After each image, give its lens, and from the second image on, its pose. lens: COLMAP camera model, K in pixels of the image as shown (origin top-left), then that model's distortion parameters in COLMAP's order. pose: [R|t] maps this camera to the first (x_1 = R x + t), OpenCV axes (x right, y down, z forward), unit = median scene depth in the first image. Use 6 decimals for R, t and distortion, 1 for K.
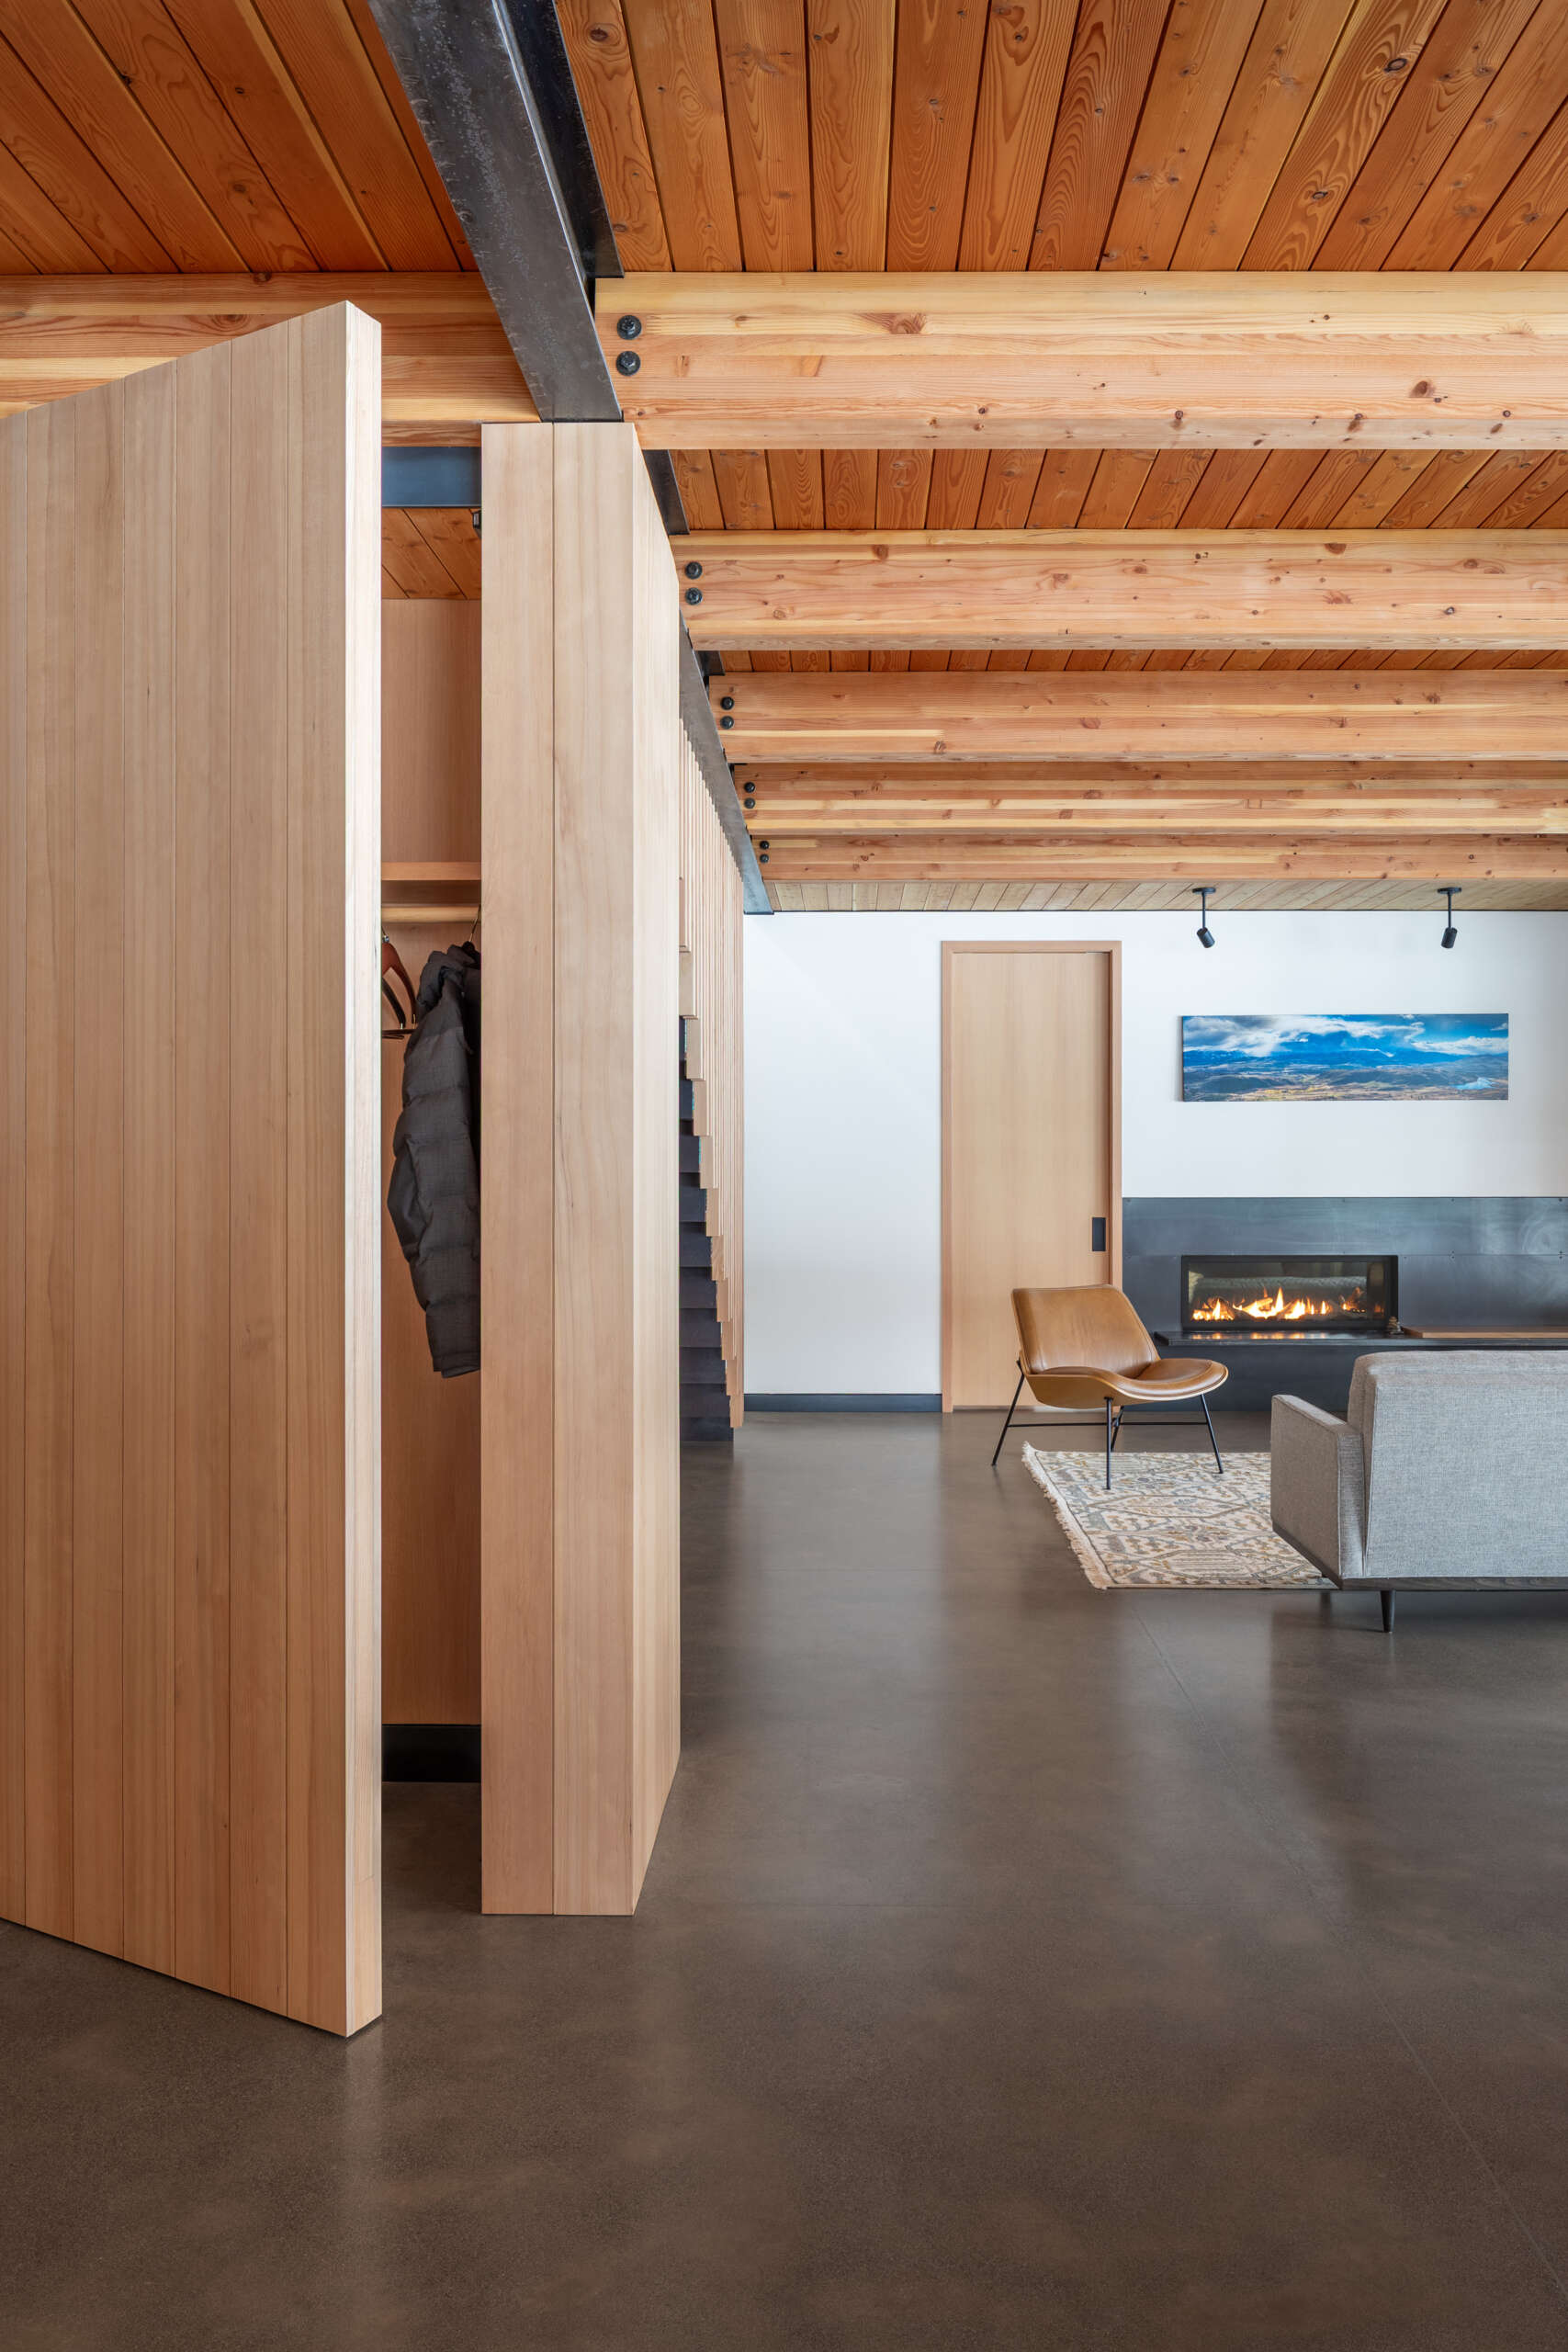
lens RADIAL K [[1675.2, 0, 842.4], [0, 1675.2, 1148.3], [0, 0, 1]] dist [-0.012215, 0.009686]
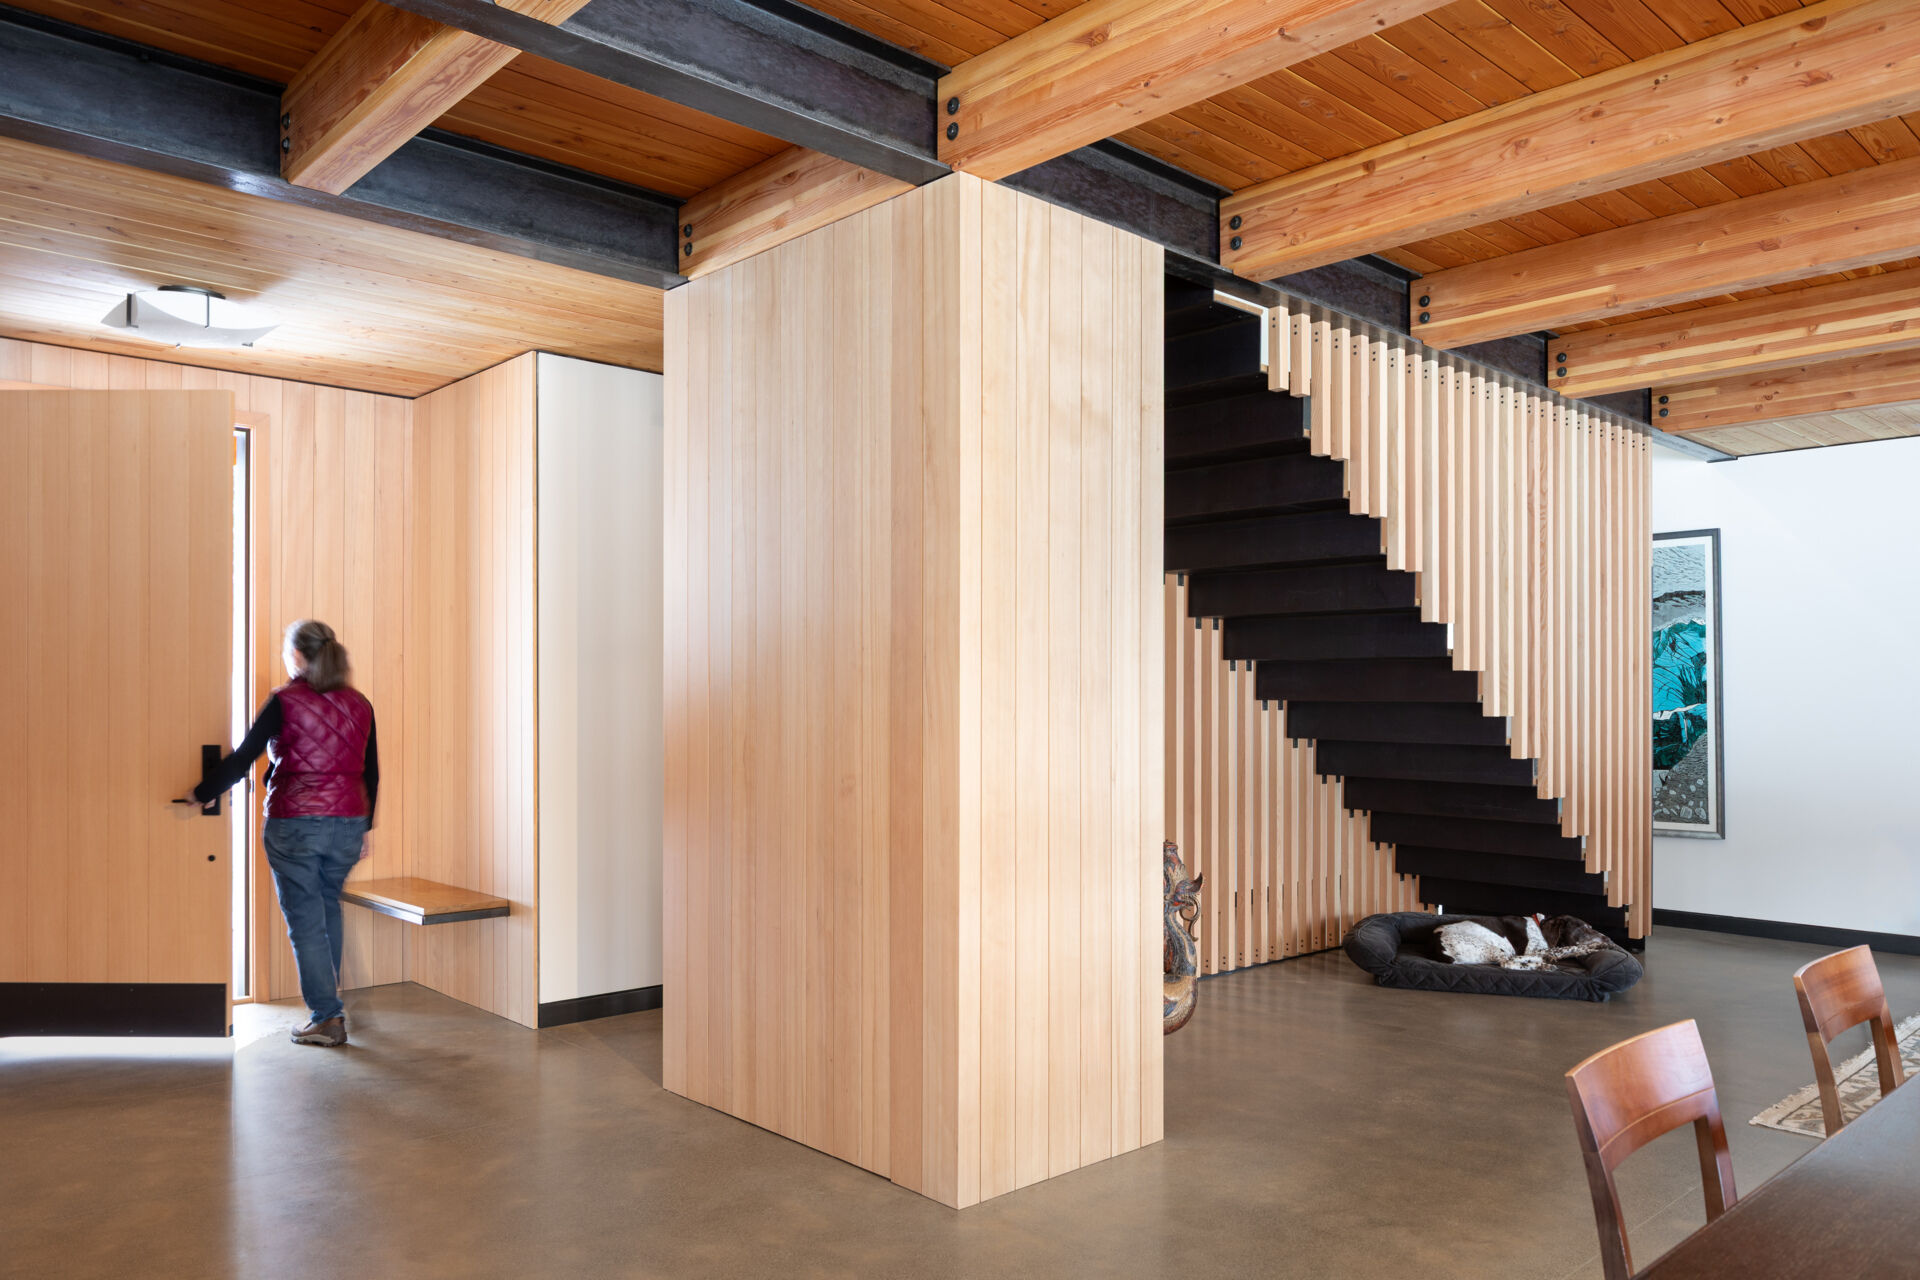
lens RADIAL K [[1367.7, 0, 968.9], [0, 1367.7, 704.4], [0, 0, 1]] dist [-0.012215, 0.009686]
pose [[0.690366, 0.004475, -0.723447, 0.518741], [0.002499, 0.999960, 0.008569, 0.009348], [0.723456, -0.007724, 0.690327, 0.138599]]
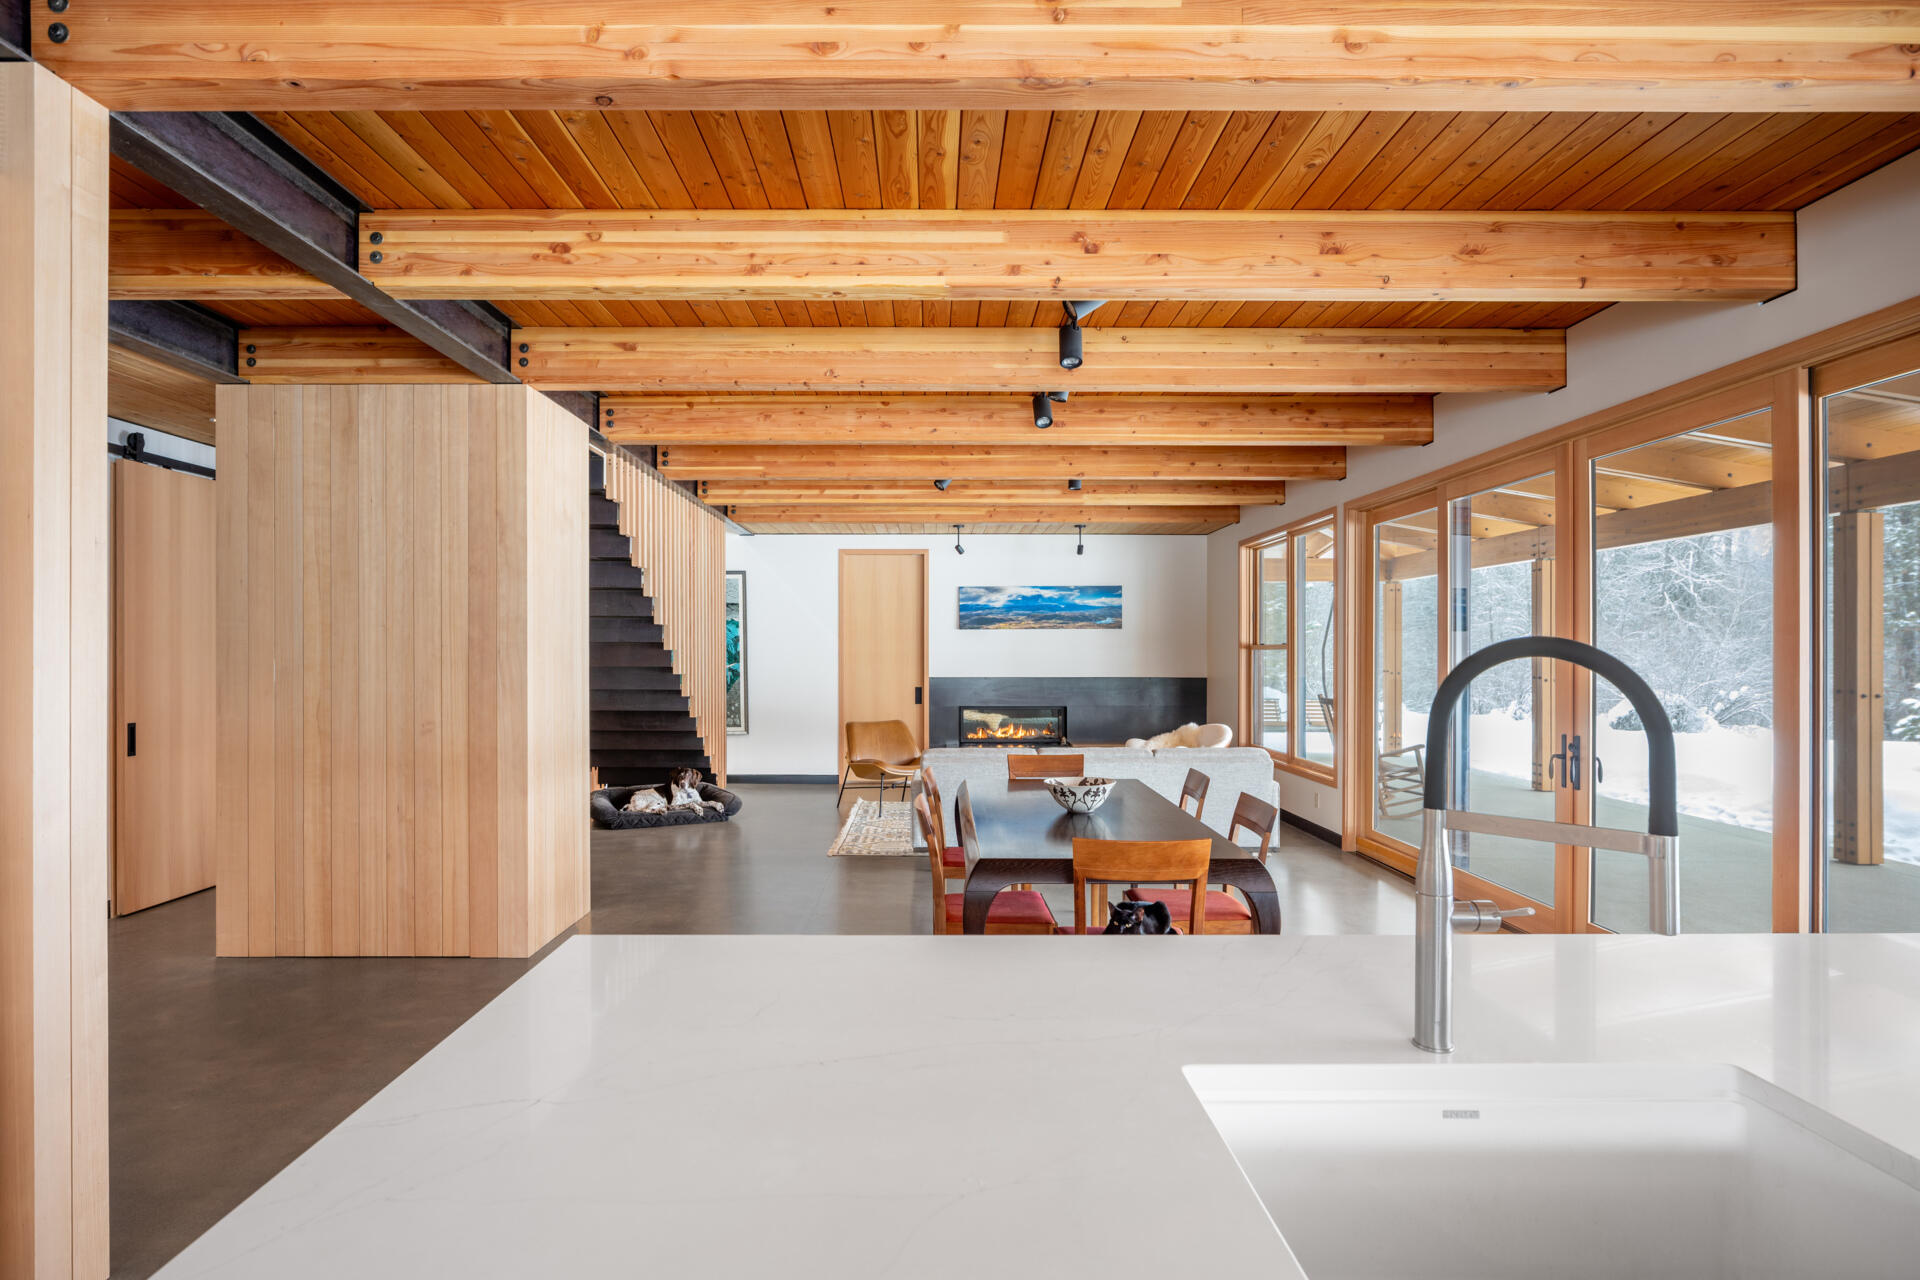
lens RADIAL K [[983.6, 0, 934.7], [0, 983.6, 650.9], [0, 0, 1]] dist [-0.005464, -0.000929]
pose [[0.999973, 0.001278, 0.007250, 0.354224], [-0.001330, 0.999973, 0.007176, -0.022843], [-0.007241, -0.007185, 0.999948, -0.378571]]
